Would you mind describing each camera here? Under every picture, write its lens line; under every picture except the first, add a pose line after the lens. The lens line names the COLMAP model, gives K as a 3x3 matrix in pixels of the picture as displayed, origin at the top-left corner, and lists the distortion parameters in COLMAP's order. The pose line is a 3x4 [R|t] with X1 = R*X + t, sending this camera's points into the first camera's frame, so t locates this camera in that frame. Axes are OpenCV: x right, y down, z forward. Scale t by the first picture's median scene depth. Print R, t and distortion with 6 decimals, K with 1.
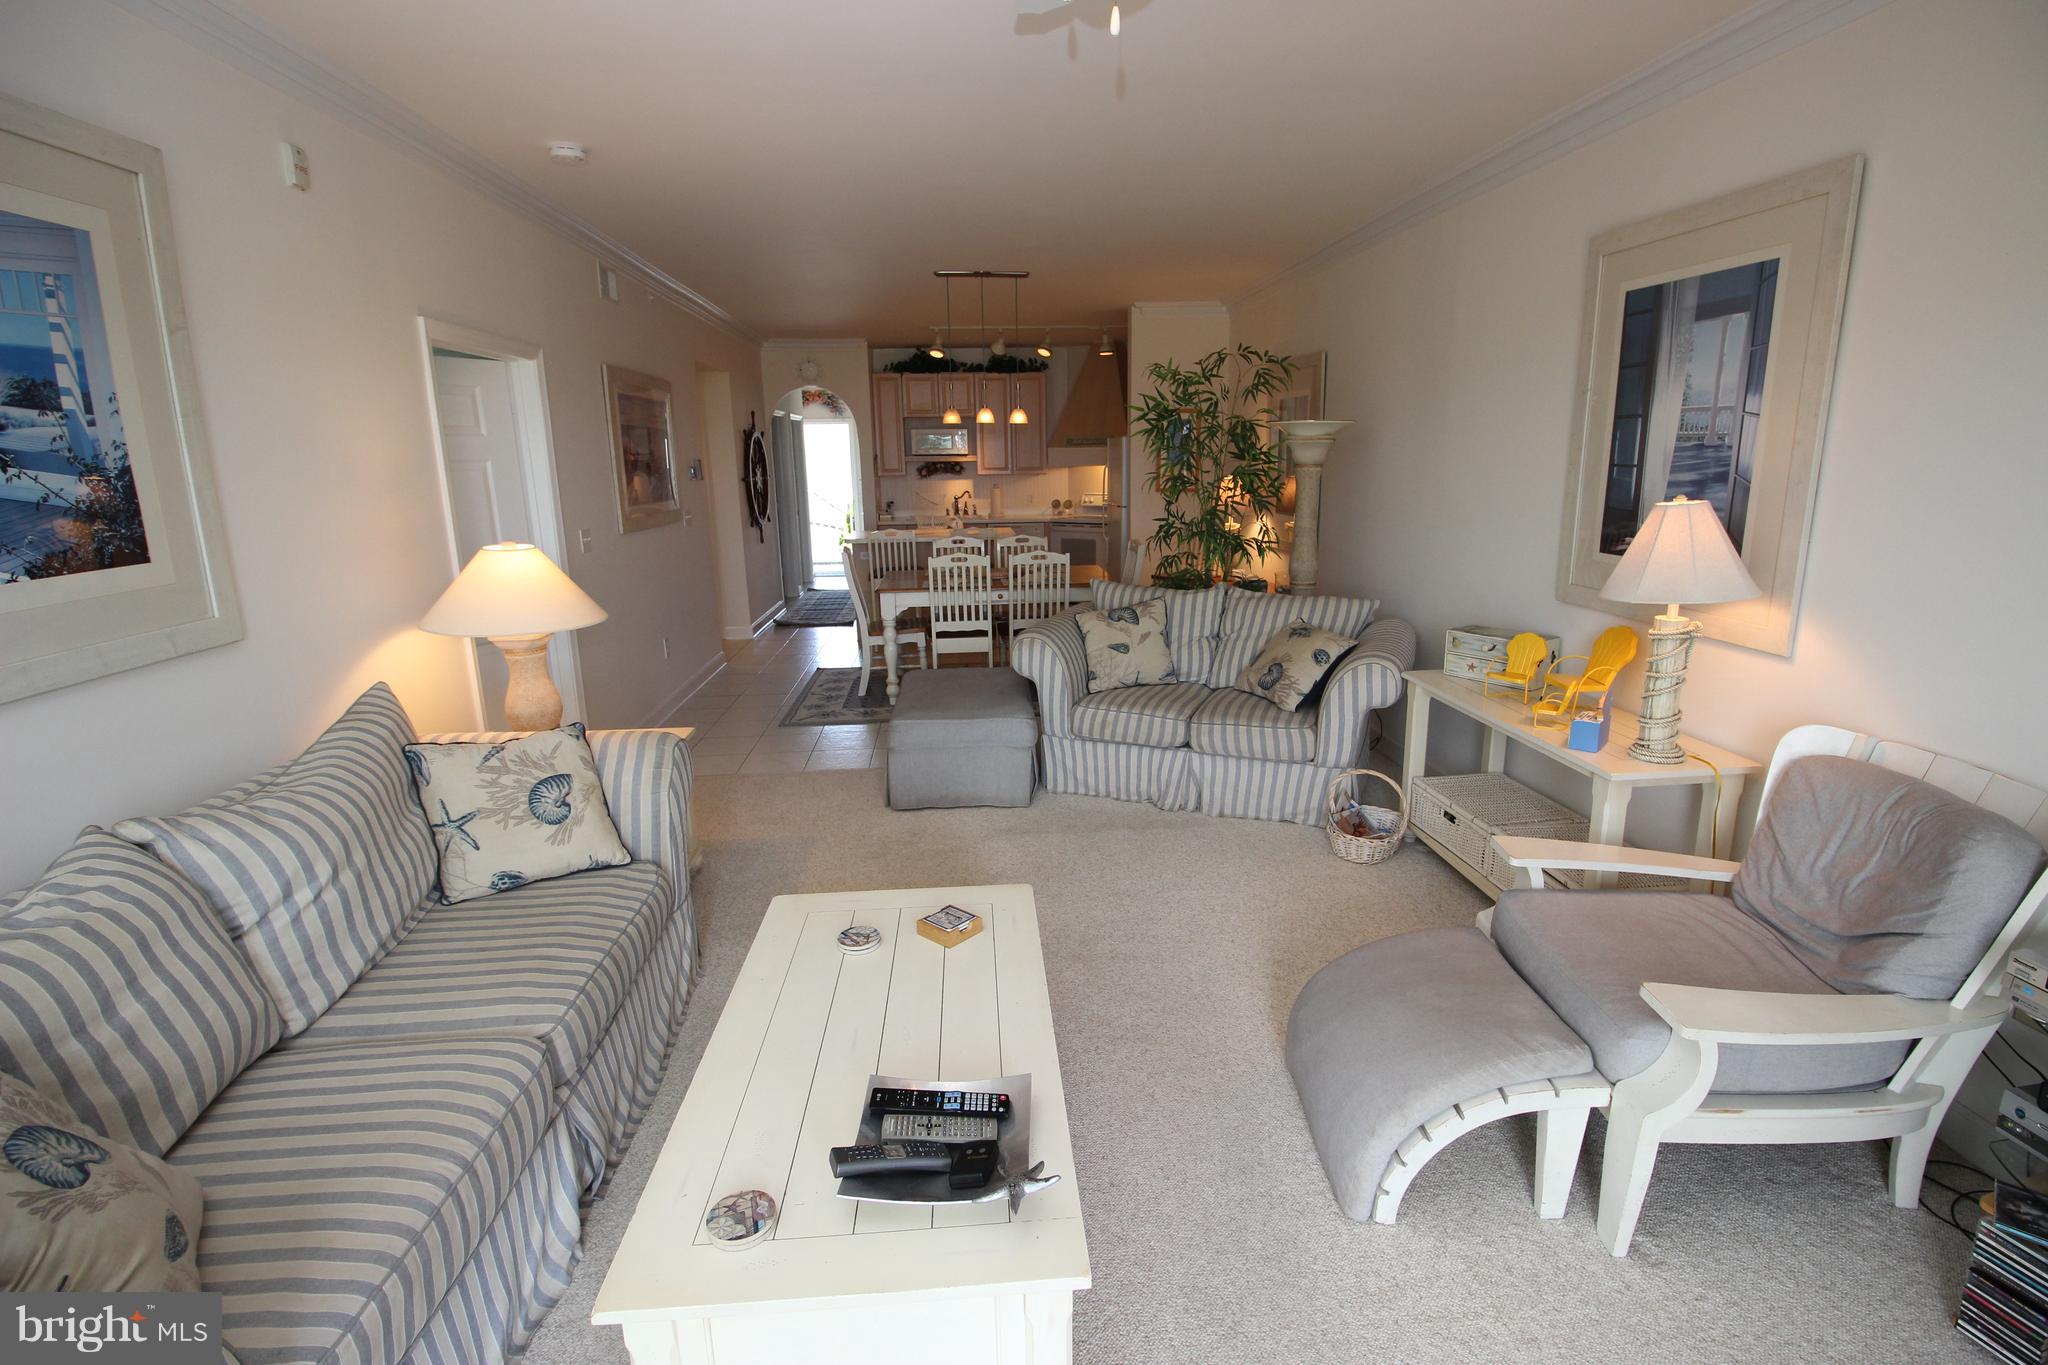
lens RADIAL K [[946.5, 0, 1046.0], [0, 946.5, 676.2], [0, 0, 1]] dist [0.001015, -0.014136]
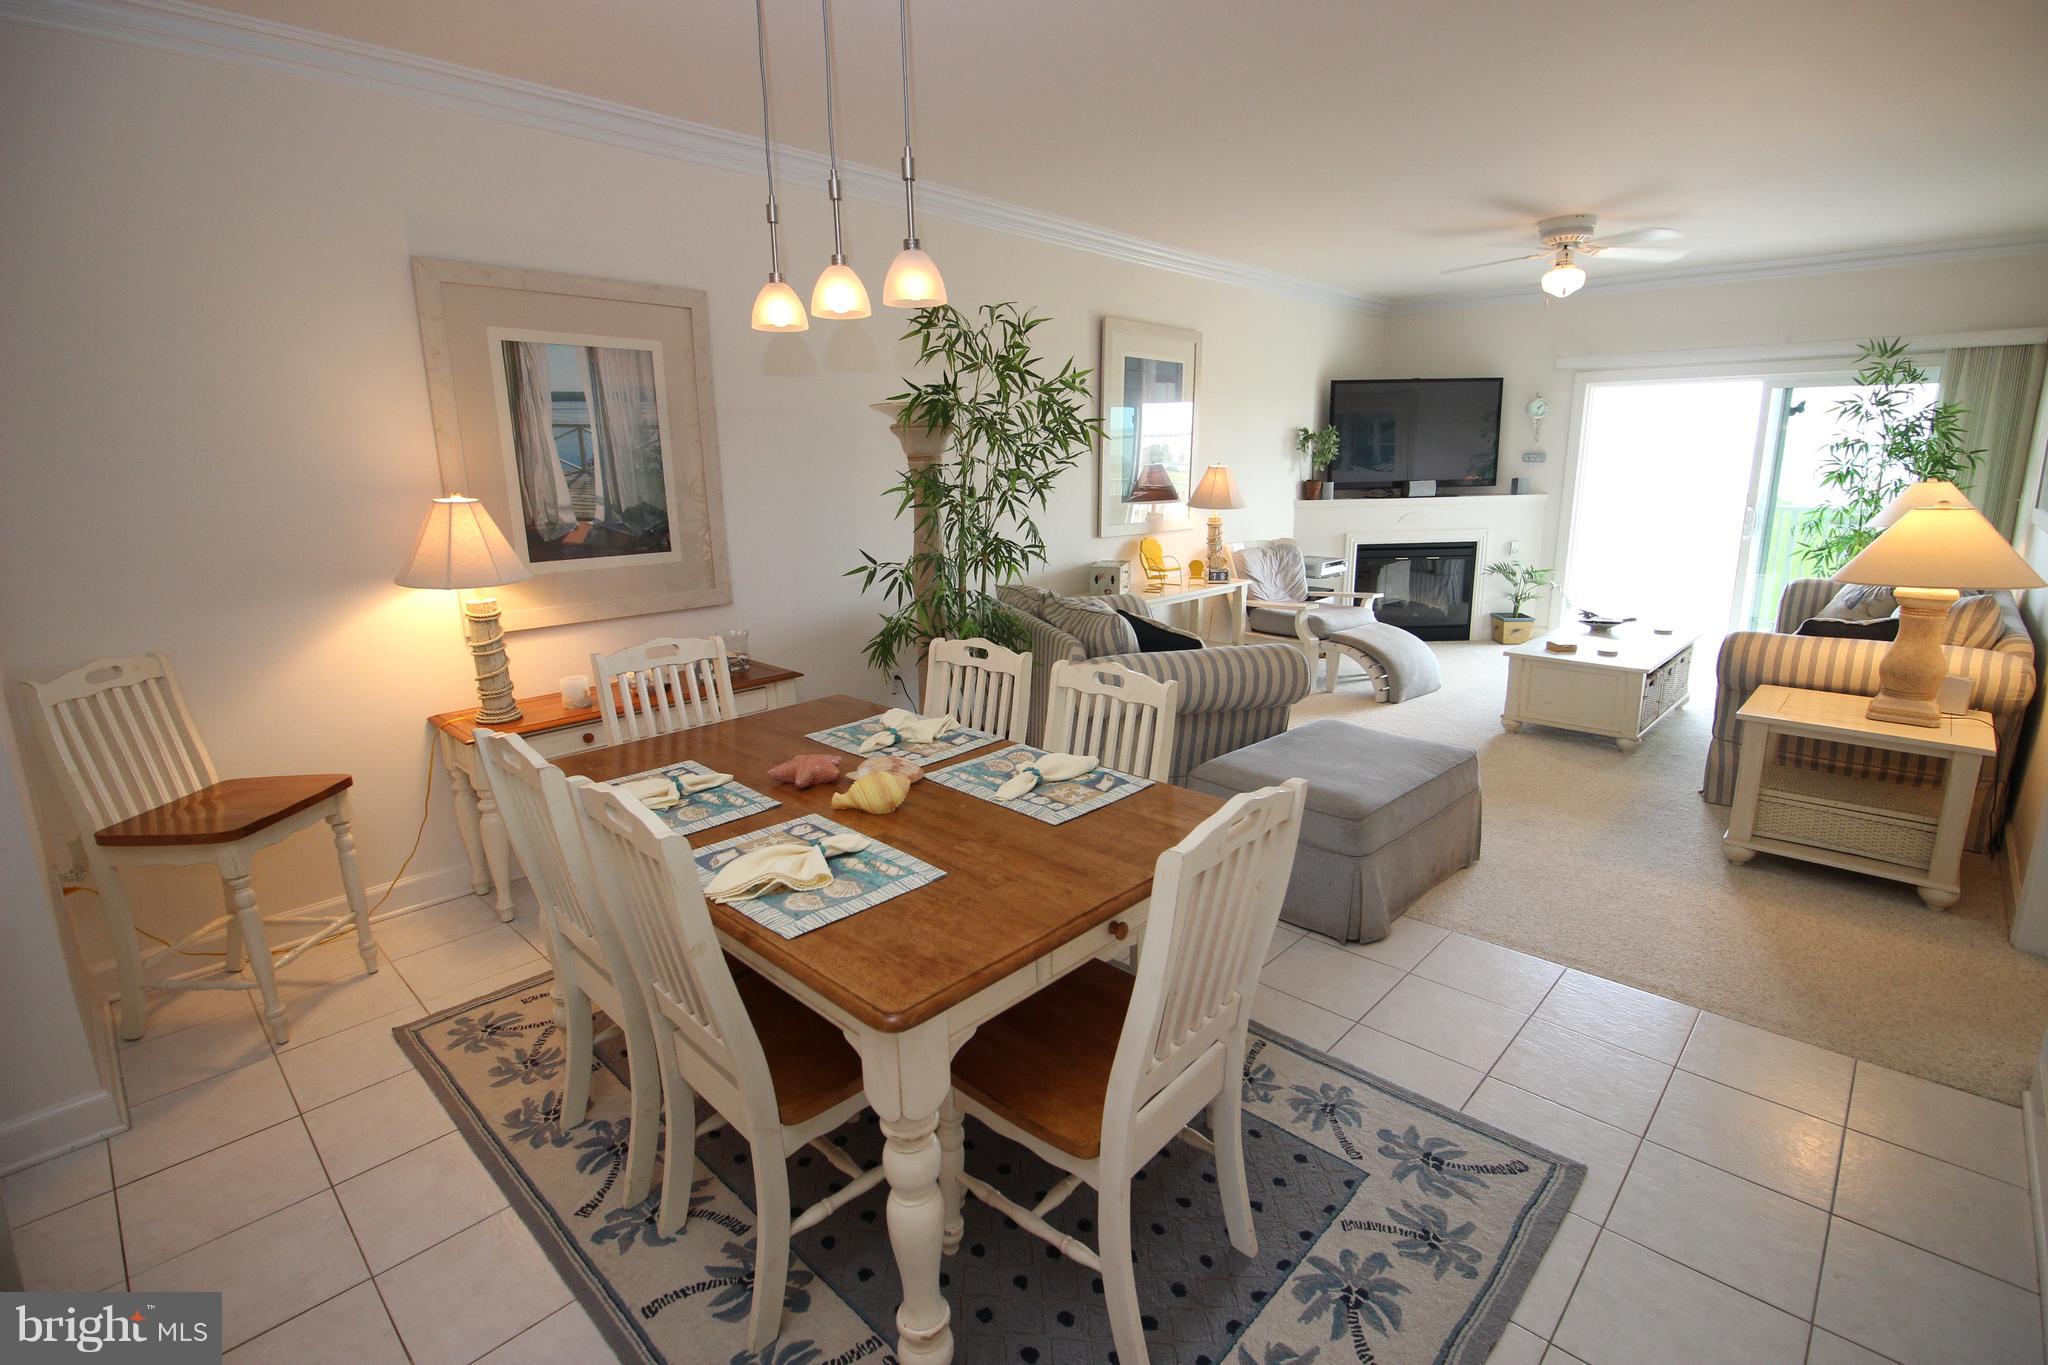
lens RADIAL K [[951.6, 0, 1050.4], [0, 951.6, 676.3], [0, 0, 1]] dist [-0.003101, -0.011001]
pose [[-0.662487, -0.145542, 0.734799, -0.220811], [0.193780, 0.914253, 0.355796, -0.161447], [-0.723575, 0.378100, -0.577477, 0.736617]]
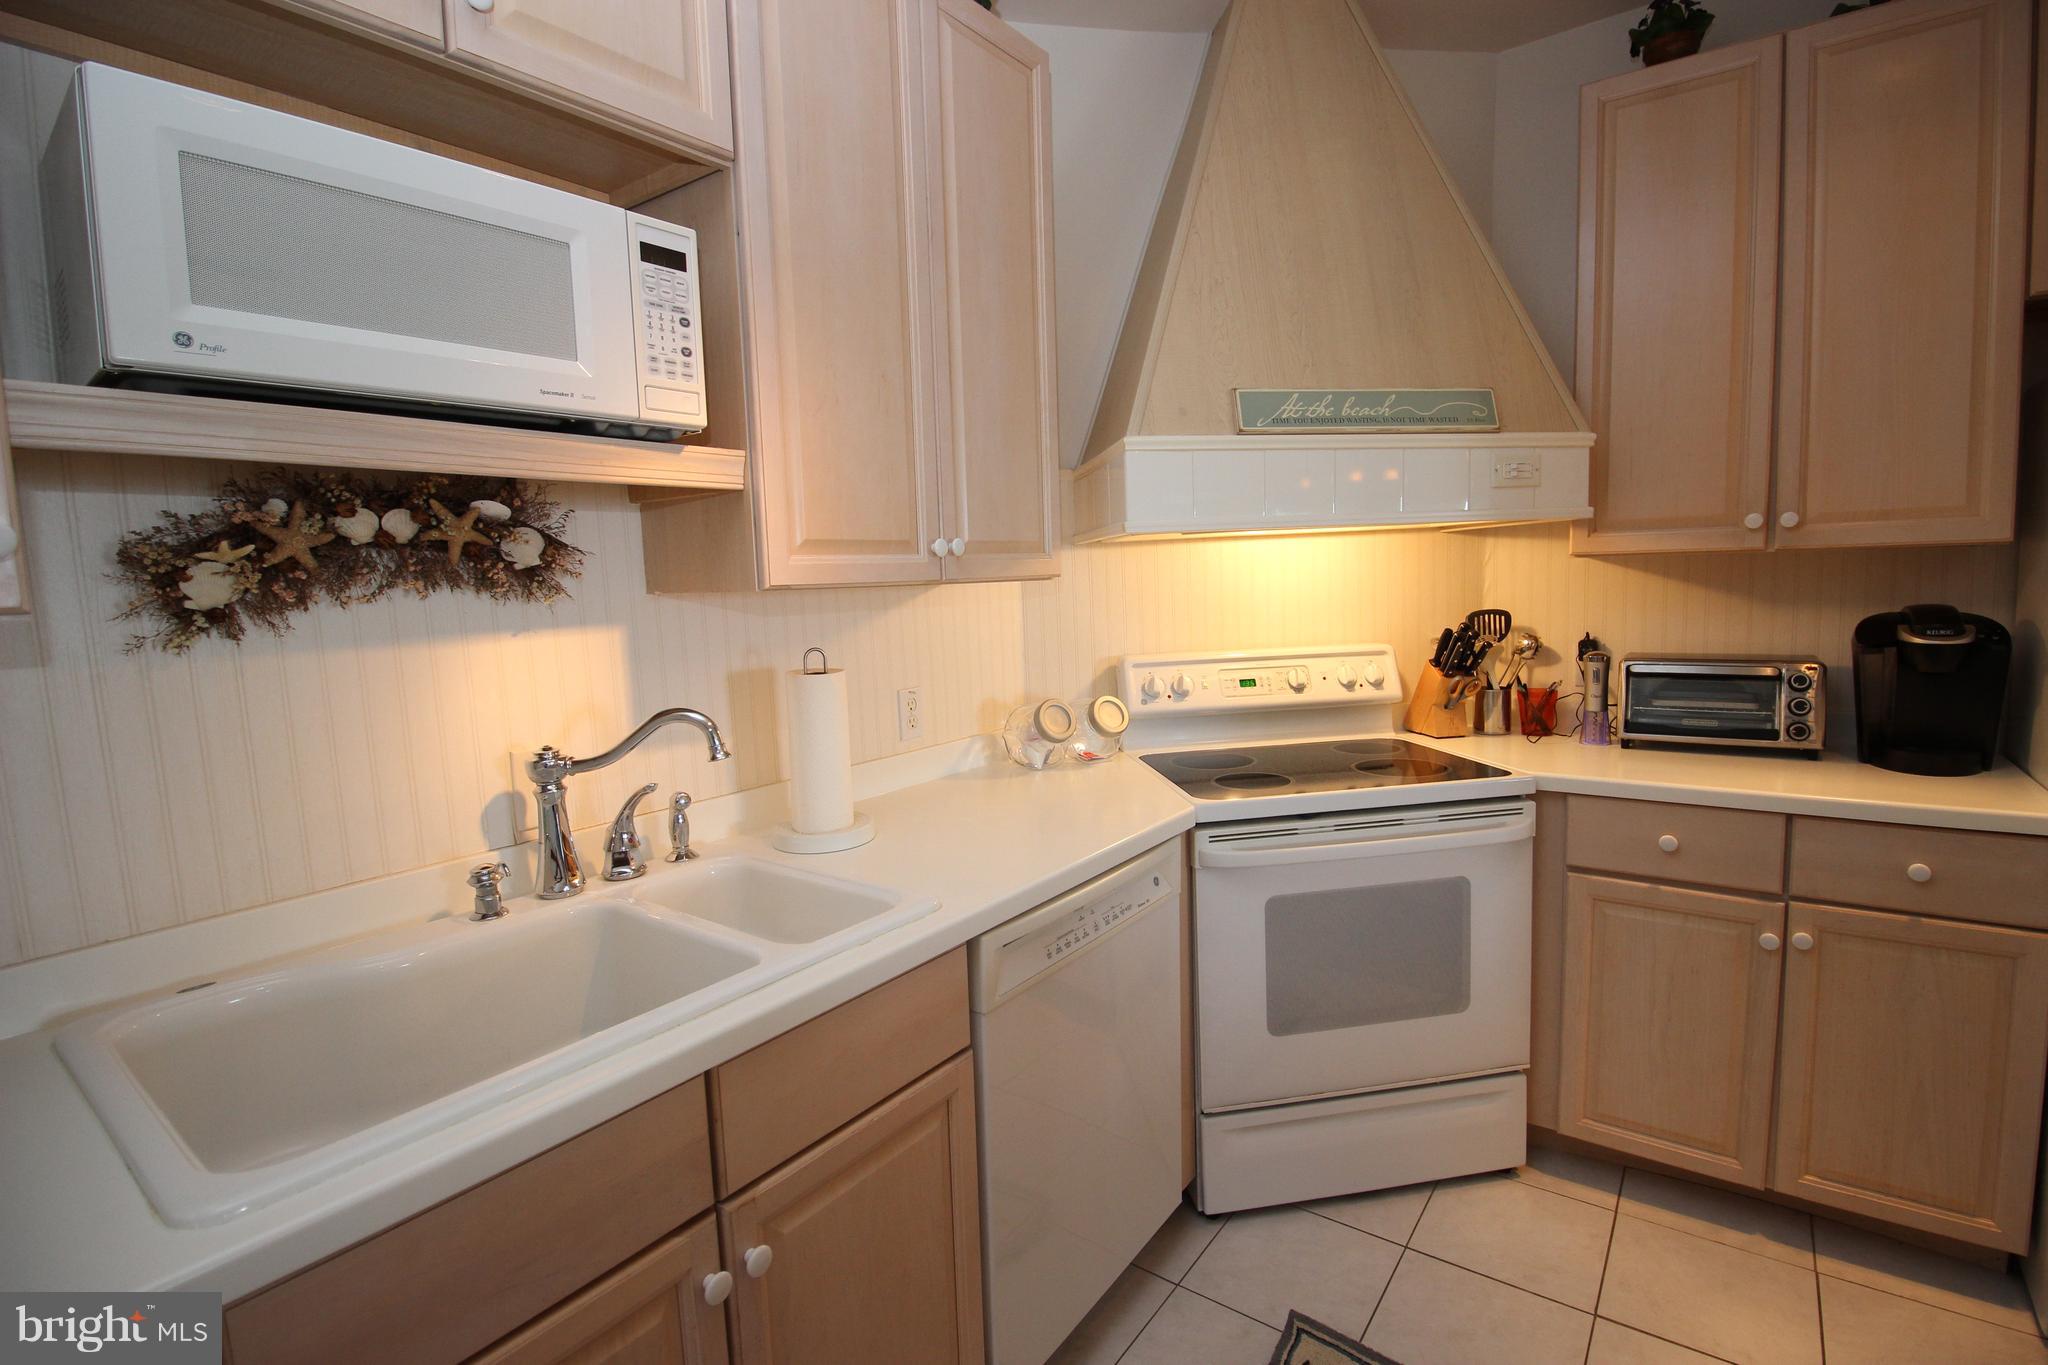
lens RADIAL K [[946.5, 0, 1046.0], [0, 946.5, 676.2], [0, 0, 1]] dist [0.001015, -0.014136]
pose [[0.663268, -0.087211, 0.743283, -0.154044], [0.195323, 0.978936, -0.059436, -0.190191], [-0.722443, 0.184602, 0.666332, 0.910536]]
